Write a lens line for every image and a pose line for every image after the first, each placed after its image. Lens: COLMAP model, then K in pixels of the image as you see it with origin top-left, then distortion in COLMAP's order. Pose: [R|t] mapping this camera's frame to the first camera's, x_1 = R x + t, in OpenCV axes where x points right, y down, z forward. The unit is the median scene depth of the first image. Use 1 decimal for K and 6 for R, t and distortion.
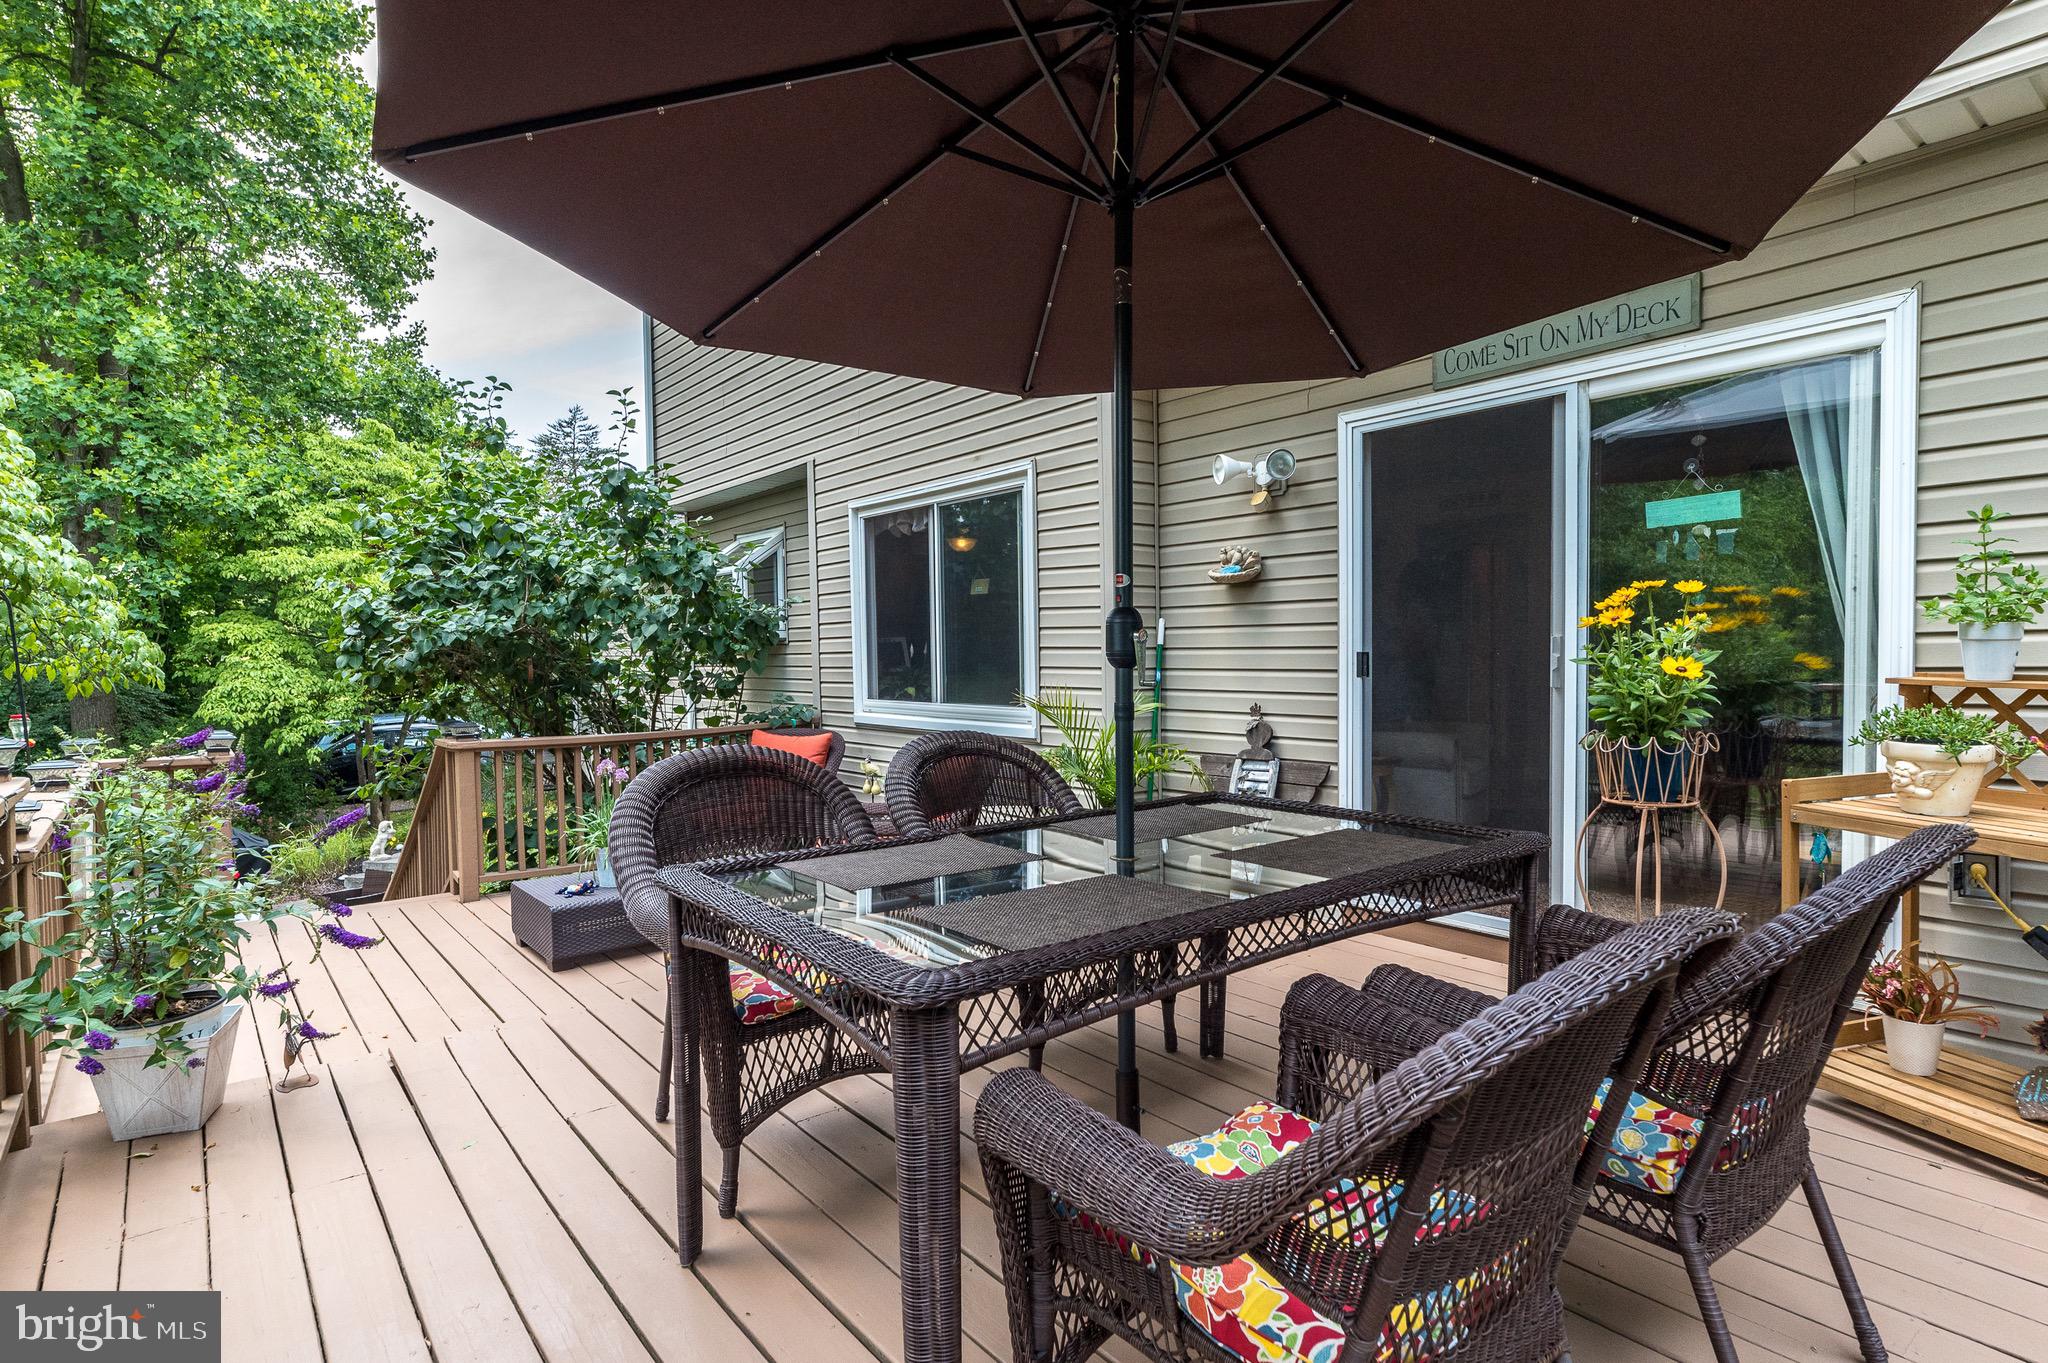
lens RADIAL K [[1063.9, 0, 1027.6], [0, 1063.9, 676.6], [0, 0, 1]] dist [0.002527, 0.002437]
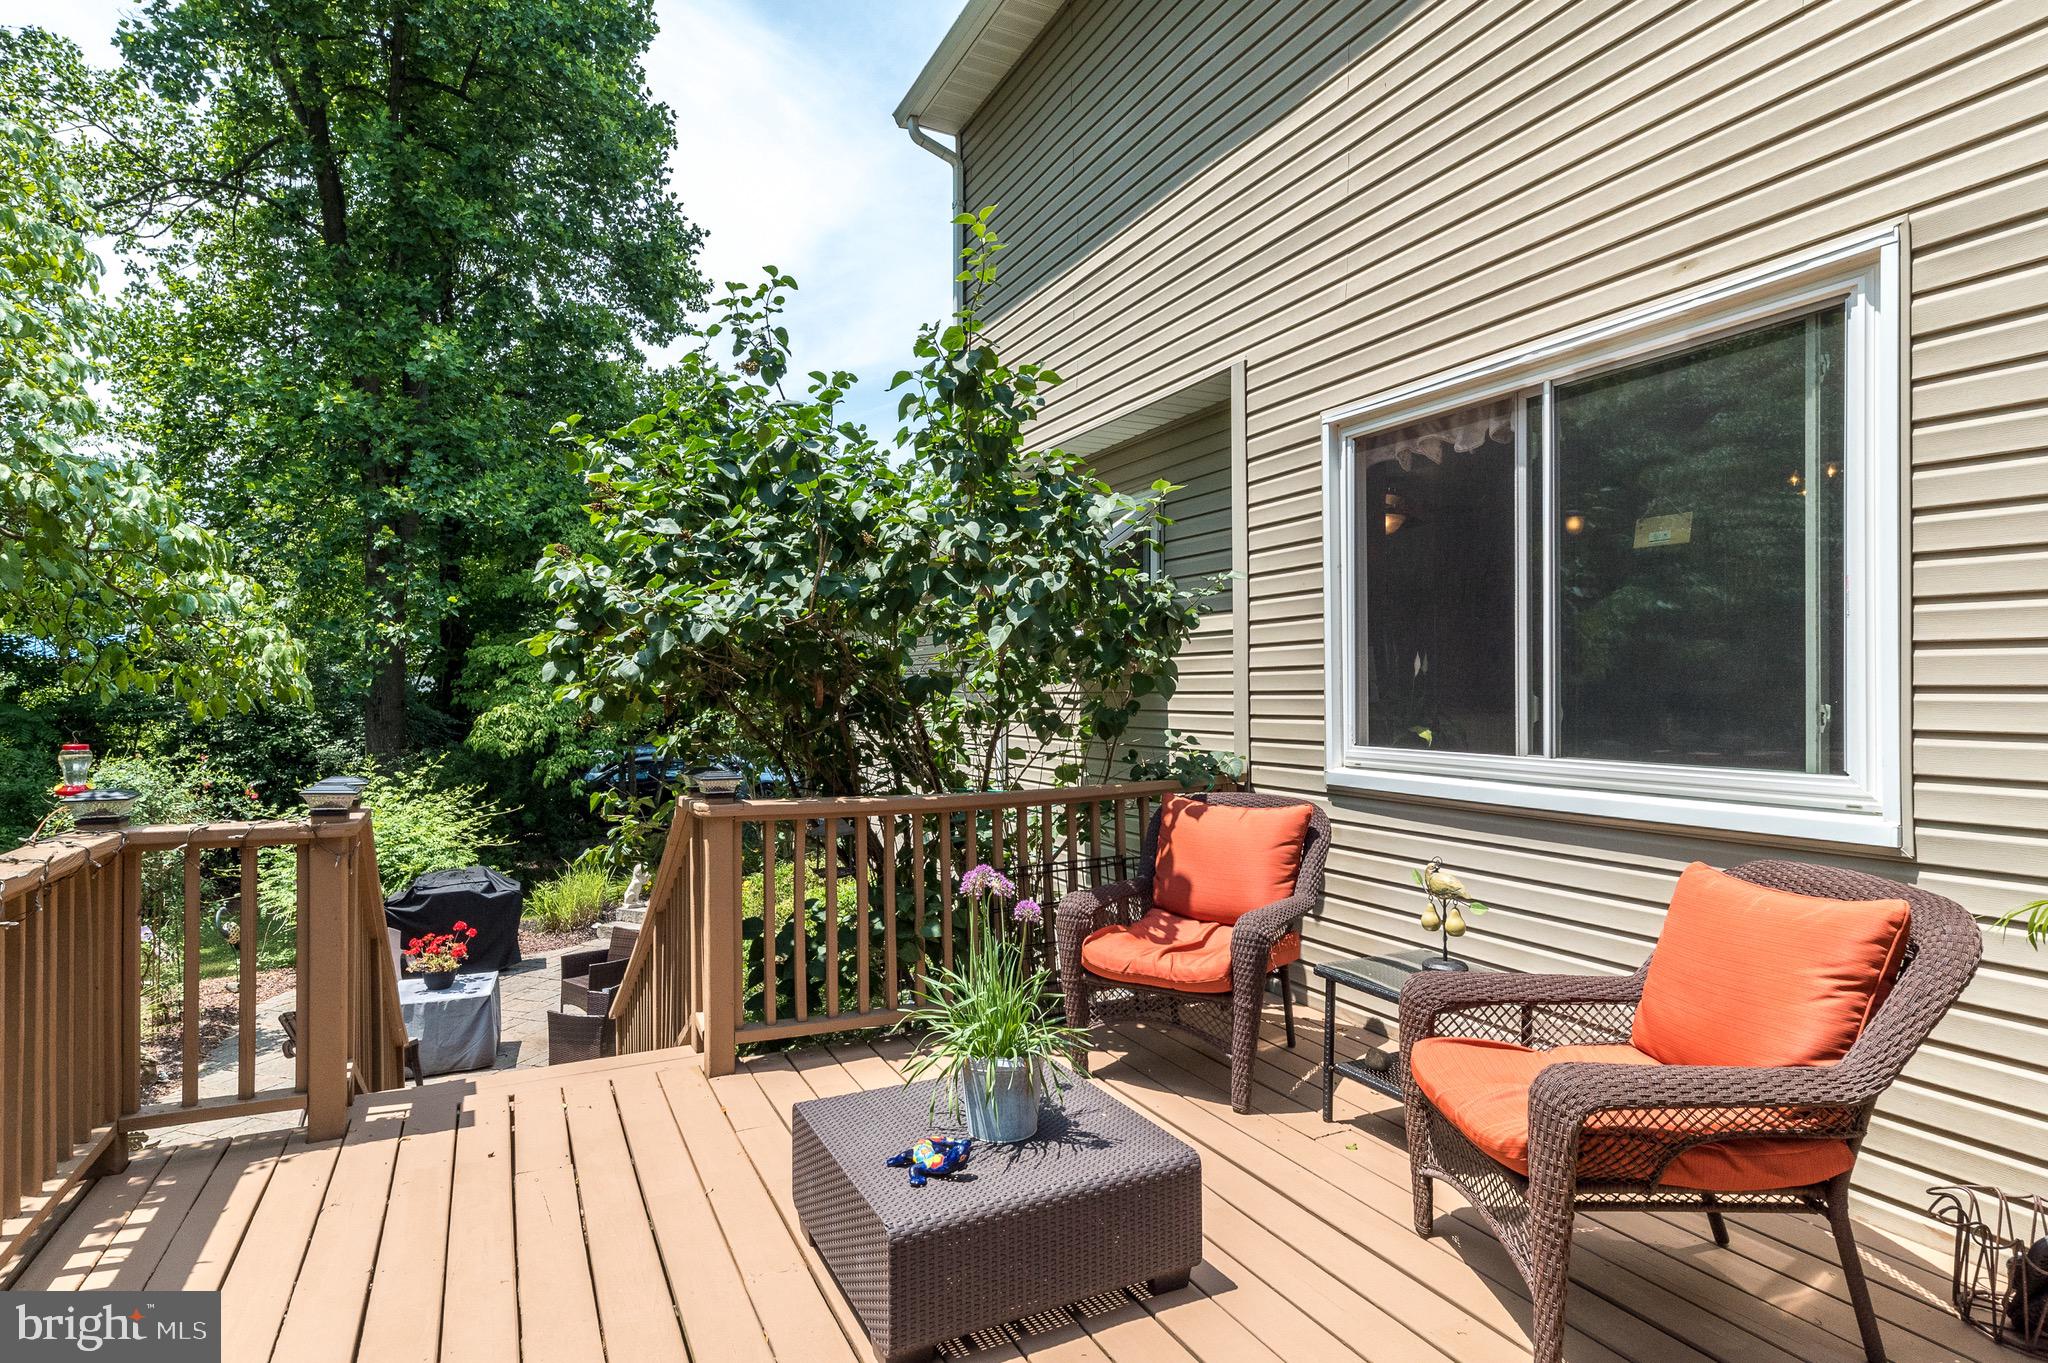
lens RADIAL K [[1063.9, 0, 1036.4], [0, 1063.9, 694.1], [0, 0, 1]] dist [0.002527, 0.002437]
pose [[0.978844, 0.015160, -0.204043, -0.090494], [-0.019895, 0.999578, -0.021174, 0.003841], [0.203636, 0.024786, 0.978733, 0.174646]]
